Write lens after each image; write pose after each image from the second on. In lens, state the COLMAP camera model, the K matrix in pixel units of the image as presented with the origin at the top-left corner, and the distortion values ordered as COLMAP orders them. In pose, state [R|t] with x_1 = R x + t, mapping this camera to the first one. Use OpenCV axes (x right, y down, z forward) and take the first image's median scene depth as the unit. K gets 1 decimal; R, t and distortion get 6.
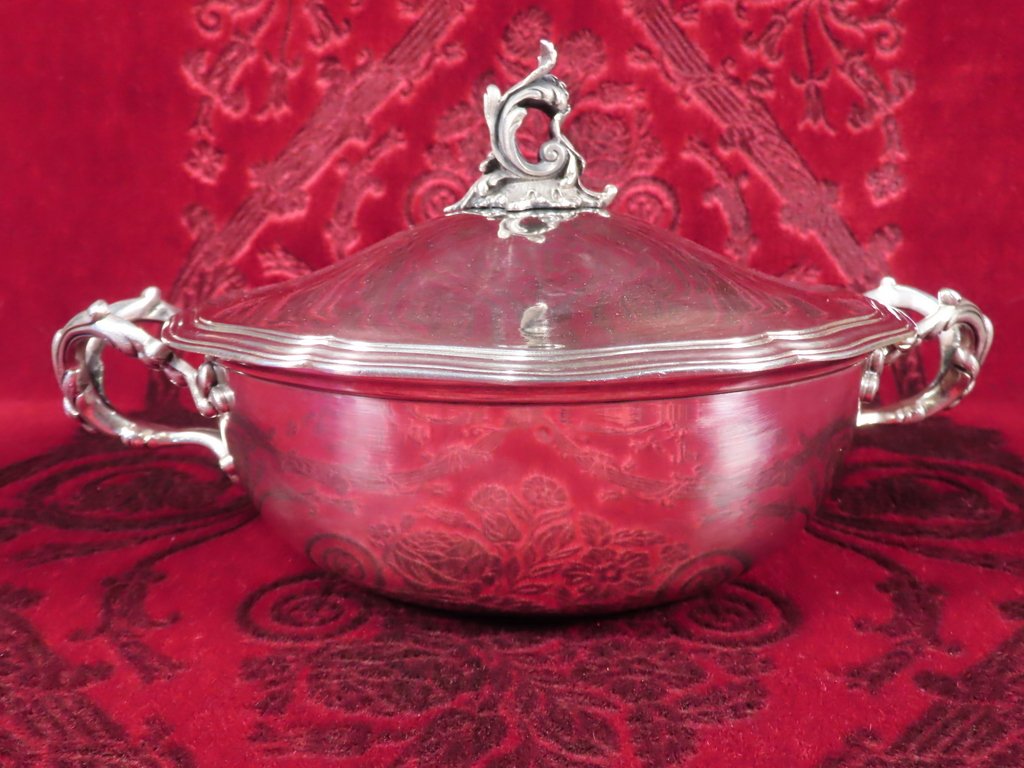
lens RADIAL K [[818.7, 0, 498.1], [0, 818.7, 385.0], [0, 0, 1]] dist [0.012173, -0.034556]
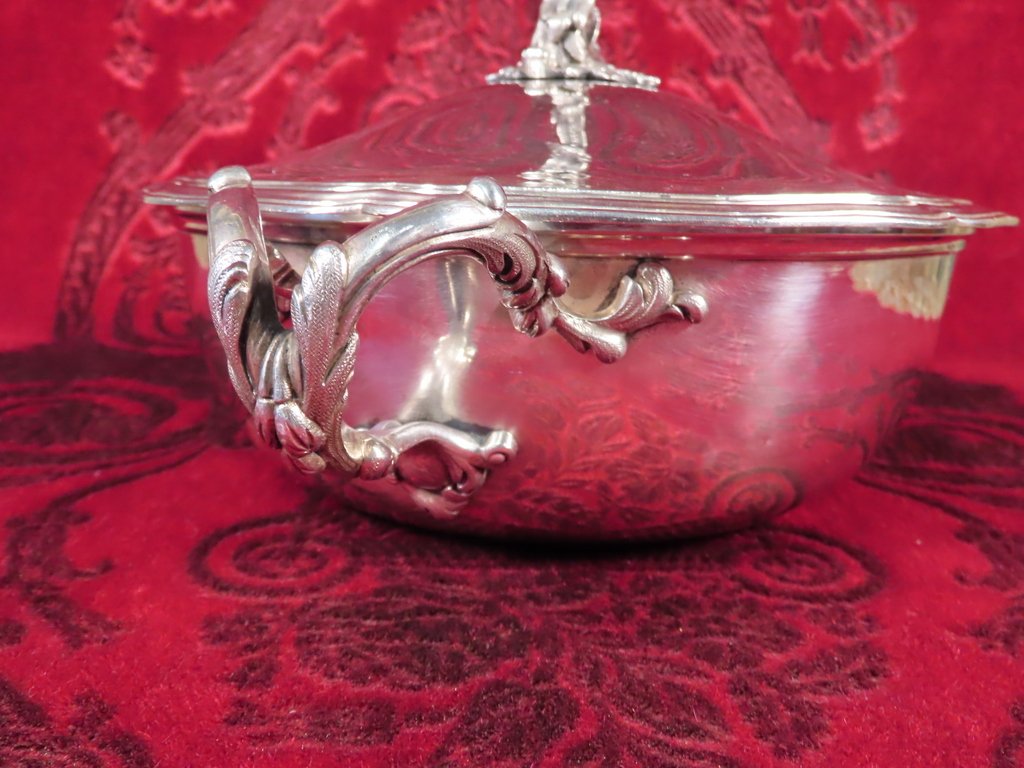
lens RADIAL K [[818.7, 0, 477.6], [0, 818.7, 374.7], [0, 0, 1]] dist [0.012173, -0.034556]
pose [[0.995976, 0.024663, 0.086162, -0.061872], [-0.025259, 0.999664, 0.005832, 0.047637], [-0.085989, -0.007985, 0.996264, 0.109436]]
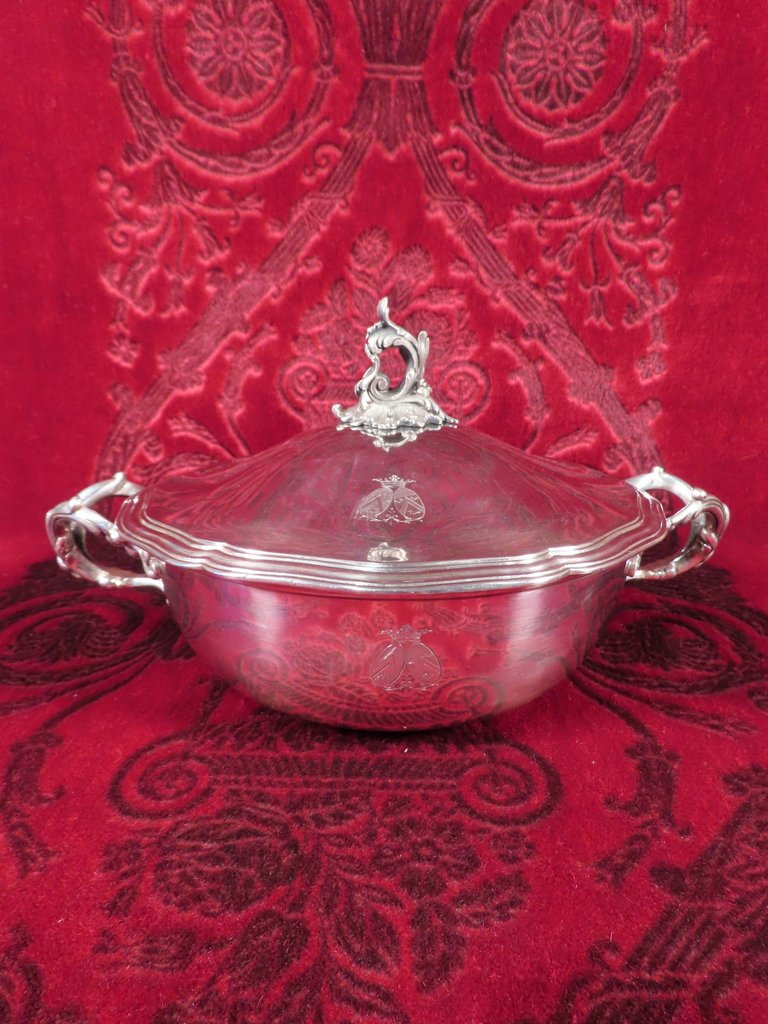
lens RADIAL K [[564.1, 0, 371.5], [0, 564.1, 510.7], [0, 0, 1]] dist [-0.017190, -0.000509]
pose [[0.999963, 0.000650, -0.008538, 0.044846], [0.000220, 0.994829, 0.101564, -0.116458], [0.008560, -0.101562, 0.994792, 0.101518]]
